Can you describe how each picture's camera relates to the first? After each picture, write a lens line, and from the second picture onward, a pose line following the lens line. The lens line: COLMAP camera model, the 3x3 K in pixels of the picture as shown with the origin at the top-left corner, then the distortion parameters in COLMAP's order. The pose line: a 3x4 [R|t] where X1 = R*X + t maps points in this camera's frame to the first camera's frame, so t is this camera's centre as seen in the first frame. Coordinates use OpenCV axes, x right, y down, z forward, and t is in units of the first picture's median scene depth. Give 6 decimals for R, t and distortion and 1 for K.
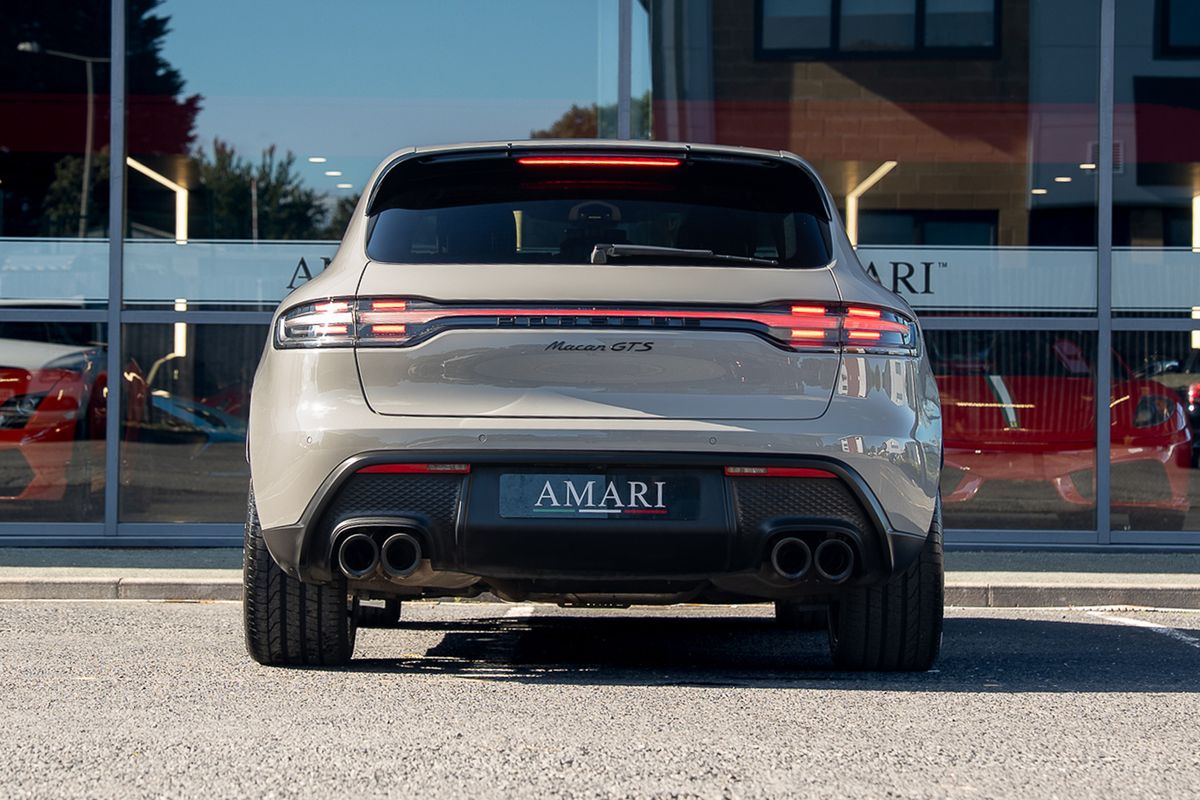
lens RADIAL K [[3516.2, 0, 595.6], [0, 3516.2, 338.3], [0, 0, 1]] dist [0.160073, 0.890979]
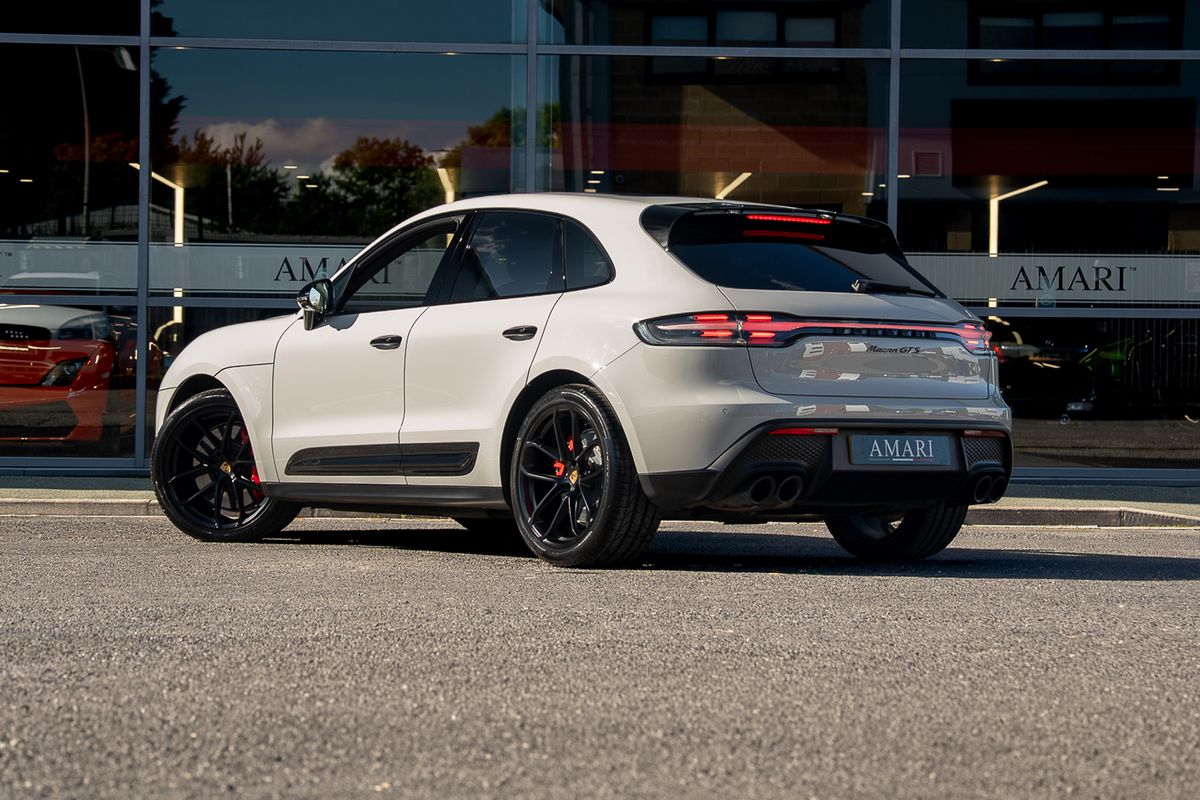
lens RADIAL K [[3004.7, 0, 616.6], [0, 3004.7, 332.1], [0, 0, 1]] dist [0.139681, 0.788878]
pose [[0.999465, 0.004353, 0.032412, 0.004083], [-0.004721, 0.999925, 0.011279, -0.008365], [-0.032360, -0.011426, 0.999411, -0.132658]]
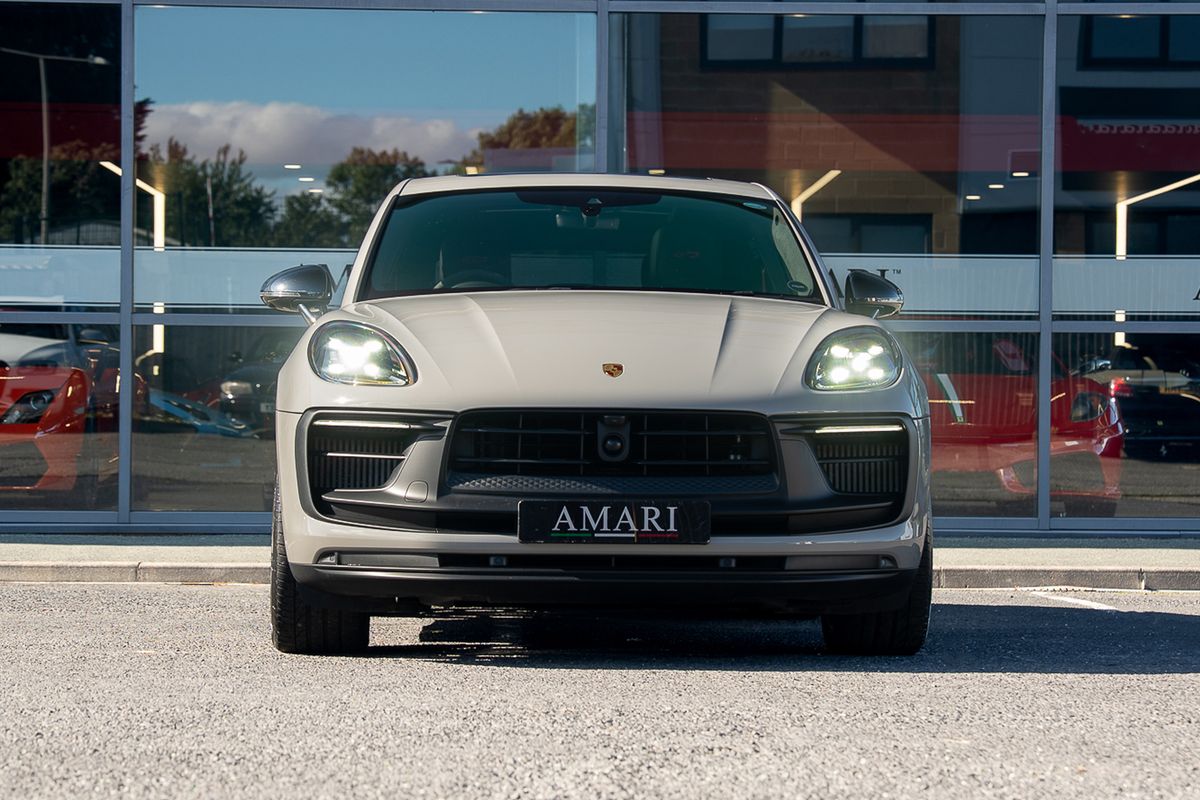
lens RADIAL K [[3391.1, 0, 621.2], [0, 3391.1, 421.4], [0, 0, 1]] dist [0.152338, 0.576301]
pose [[0.999654, -0.000147, 0.026314, -0.013444], [-0.000543, 0.999657, 0.026202, -0.002247], [-0.026309, -0.026207, 0.999310, -0.038743]]
